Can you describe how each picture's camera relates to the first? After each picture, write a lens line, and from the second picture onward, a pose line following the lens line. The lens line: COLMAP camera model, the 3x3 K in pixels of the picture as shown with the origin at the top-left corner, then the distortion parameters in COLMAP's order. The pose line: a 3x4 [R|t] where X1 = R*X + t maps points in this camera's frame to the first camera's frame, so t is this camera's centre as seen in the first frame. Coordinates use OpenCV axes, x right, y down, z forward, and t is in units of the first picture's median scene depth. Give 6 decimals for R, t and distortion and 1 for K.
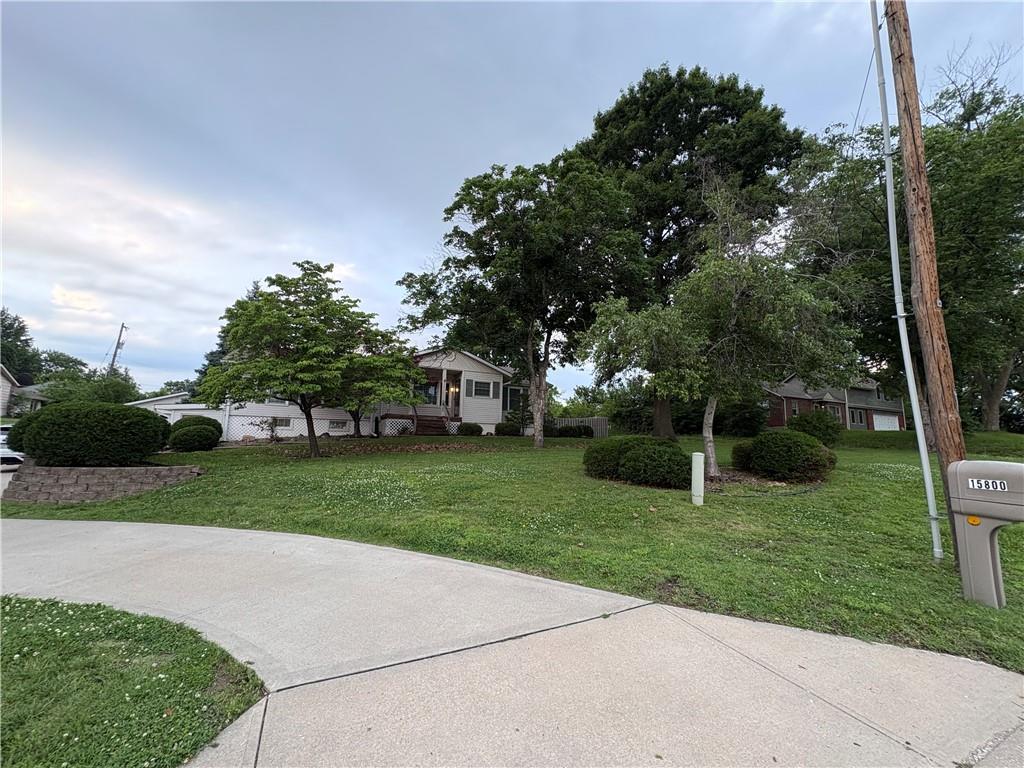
lens RADIAL K [[409.9, 0, 511.2], [0, 409.9, 381.6], [0, 0, 1]] dist [0.007654, 0.000305]
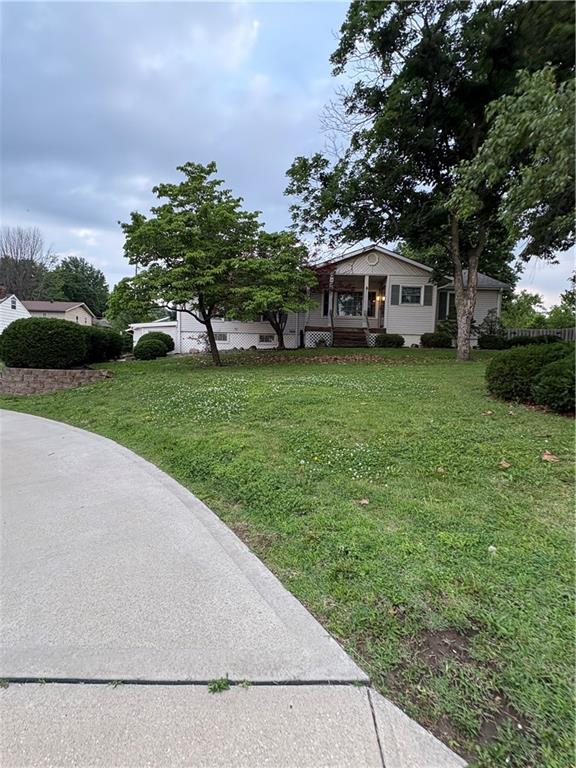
lens RADIAL K [[390.3, 0, 288.5], [0, 390.3, 385.6], [0, 0, 1]] dist [-0.002711, 0.000839]
pose [[0.889769, 0.037339, -0.454881, 0.096249], [0.058902, 0.978919, 0.195570, 0.033527], [0.452594, -0.200806, 0.868813, 0.145846]]
